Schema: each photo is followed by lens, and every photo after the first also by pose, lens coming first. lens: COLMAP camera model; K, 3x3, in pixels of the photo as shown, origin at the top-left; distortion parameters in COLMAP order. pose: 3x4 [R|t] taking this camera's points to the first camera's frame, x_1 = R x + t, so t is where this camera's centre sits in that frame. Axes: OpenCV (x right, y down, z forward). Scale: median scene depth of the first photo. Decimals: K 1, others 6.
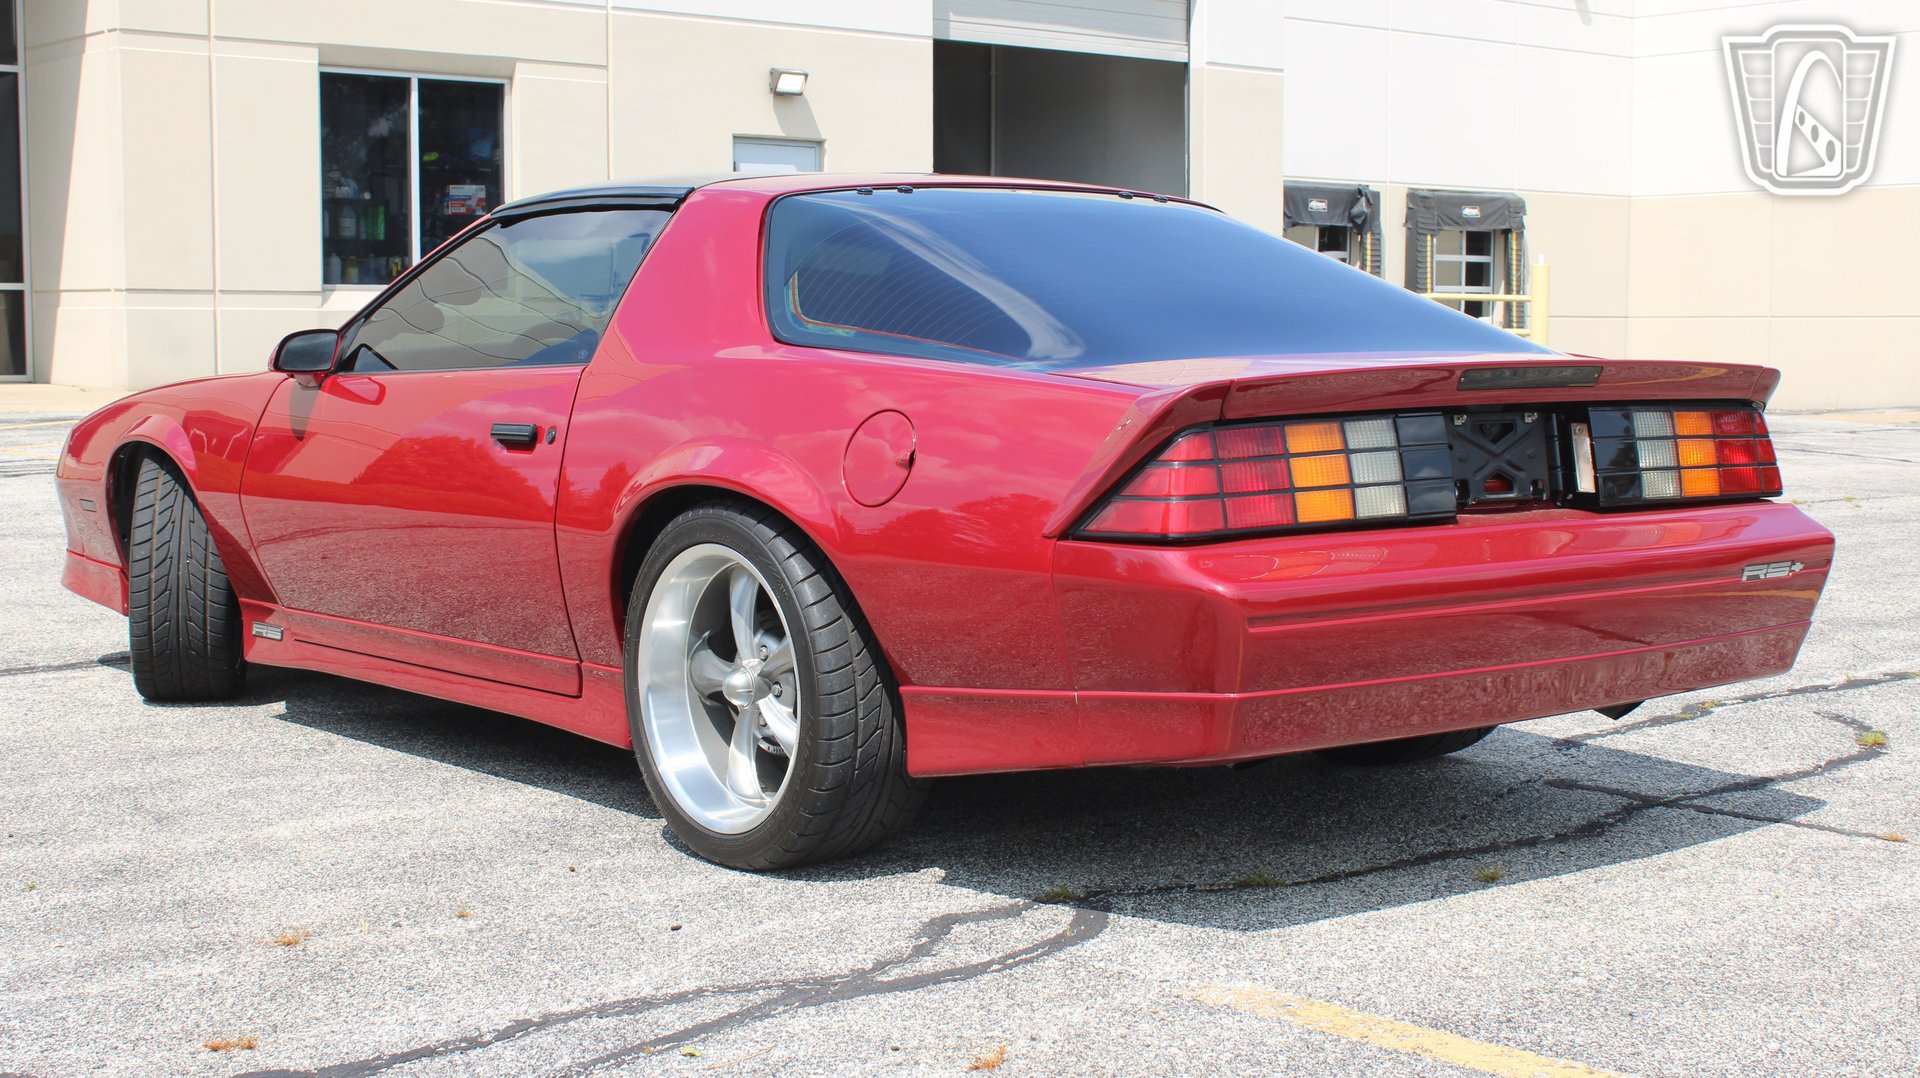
lens RADIAL K [[2461.4, 0, 970.3], [0, 2461.4, 593.2], [0, 0, 1]] dist [-0.096910, 0.255036]
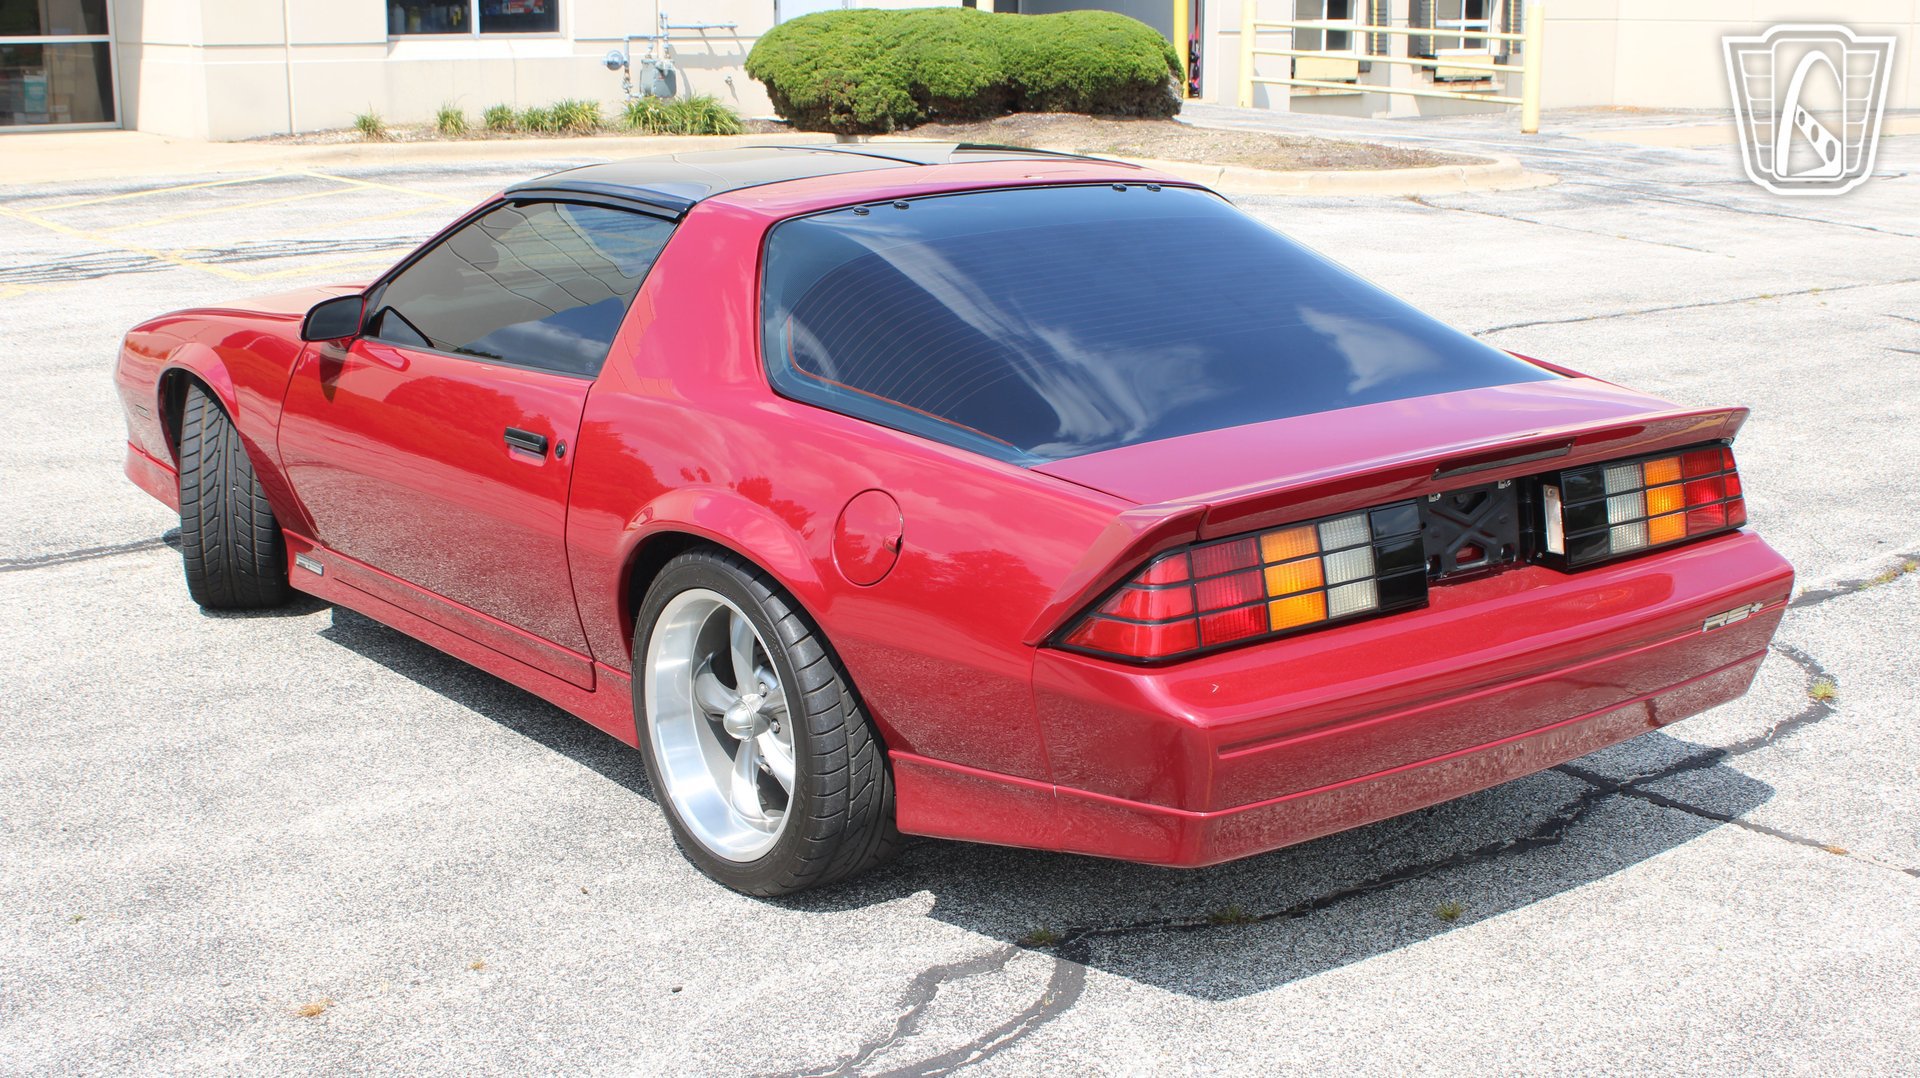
lens RADIAL K [[2256.4, 0, 969.7], [0, 2256.4, 578.2], [0, 0, 1]] dist [-0.105679, 0.195688]
pose [[0.999902, 0.004386, -0.013298, 0.016880], [-0.002571, 0.991039, 0.133547, -0.152646], [0.013765, -0.133500, 0.990953, 0.057087]]
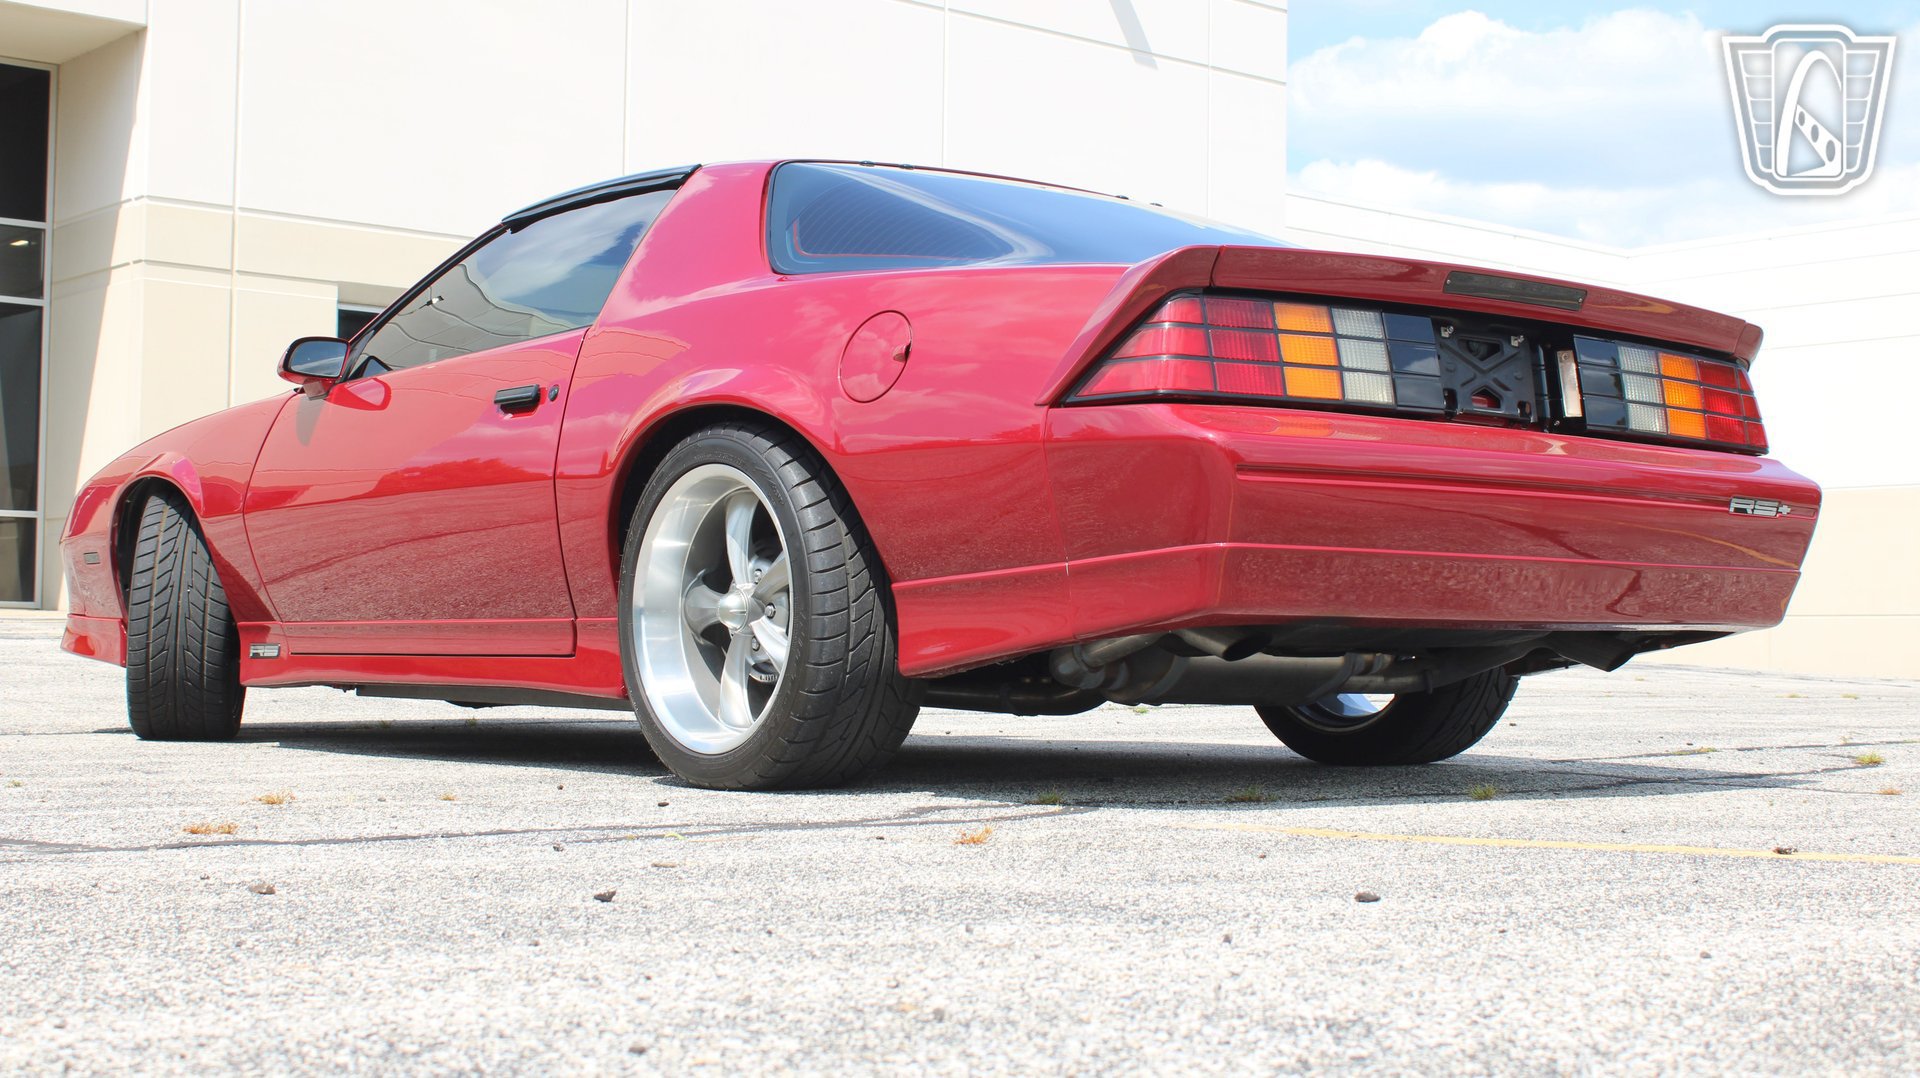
lens RADIAL K [[2461.4, 0, 970.3], [0, 2461.4, 593.2], [0, 0, 1]] dist [-0.096910, 0.255036]
pose [[0.999925, 0.012137, -0.001721, 0.004694], [-0.012255, 0.992815, -0.119028, 0.151184], [0.000264, 0.119040, 0.992889, 0.002857]]
